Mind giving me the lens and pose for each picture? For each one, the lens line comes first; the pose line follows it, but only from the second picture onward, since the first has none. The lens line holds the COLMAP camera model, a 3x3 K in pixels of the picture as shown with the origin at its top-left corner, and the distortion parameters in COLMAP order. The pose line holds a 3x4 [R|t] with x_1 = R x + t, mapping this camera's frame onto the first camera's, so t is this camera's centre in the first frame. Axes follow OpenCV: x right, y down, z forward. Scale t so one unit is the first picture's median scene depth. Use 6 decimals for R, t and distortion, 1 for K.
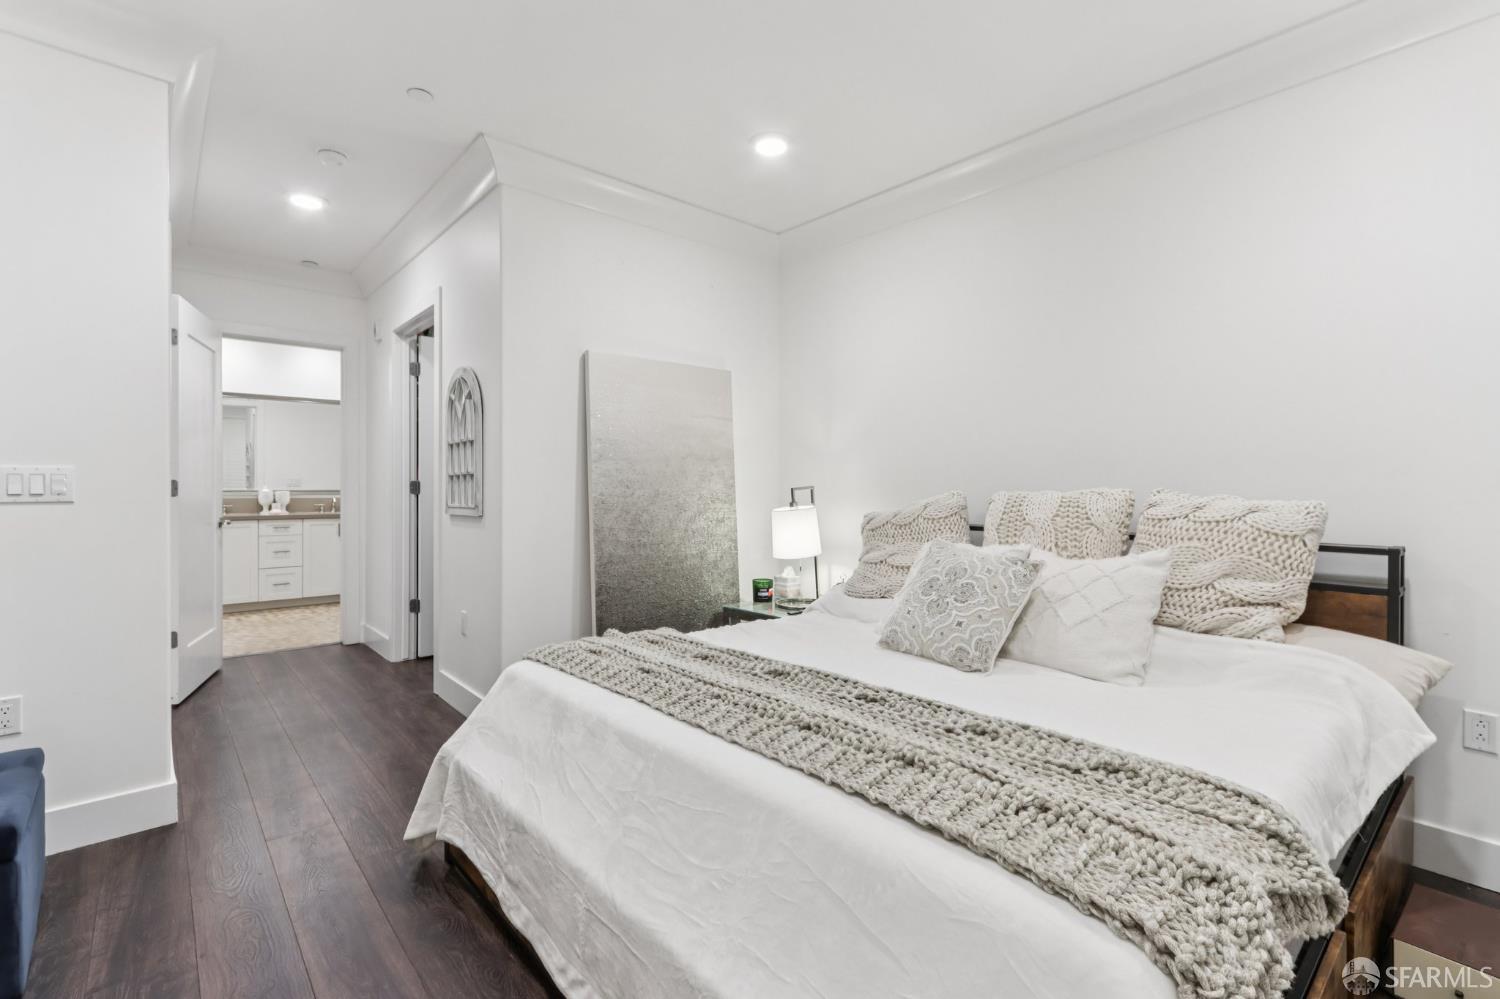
lens RADIAL K [[686.7, 0, 752.7], [0, 686.7, 492.6], [0, 0, 1]] dist [0.010674, -0.001125]
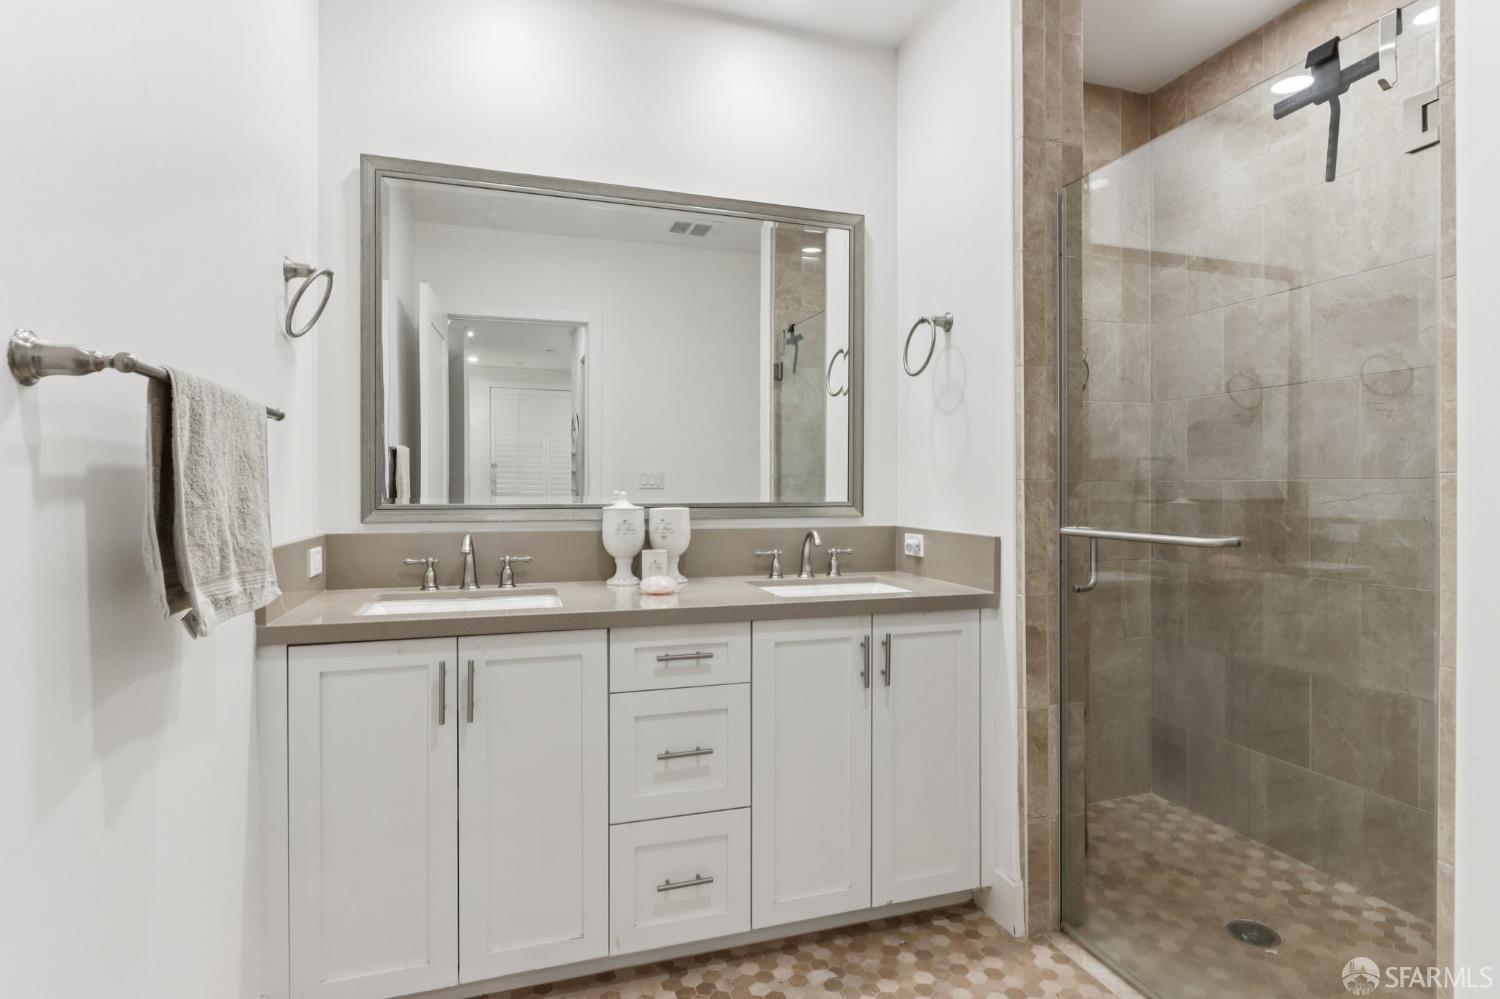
lens RADIAL K [[773.9, 0, 750.3], [0, 773.9, 497.8], [0, 0, 1]] dist [-0.006160, 0.000936]
pose [[0.917129, -0.001916, -0.398586, -0.526251], [0.002430, 0.999997, 0.000784, -0.006578], [0.398583, -0.001688, 0.917131, 0.721968]]
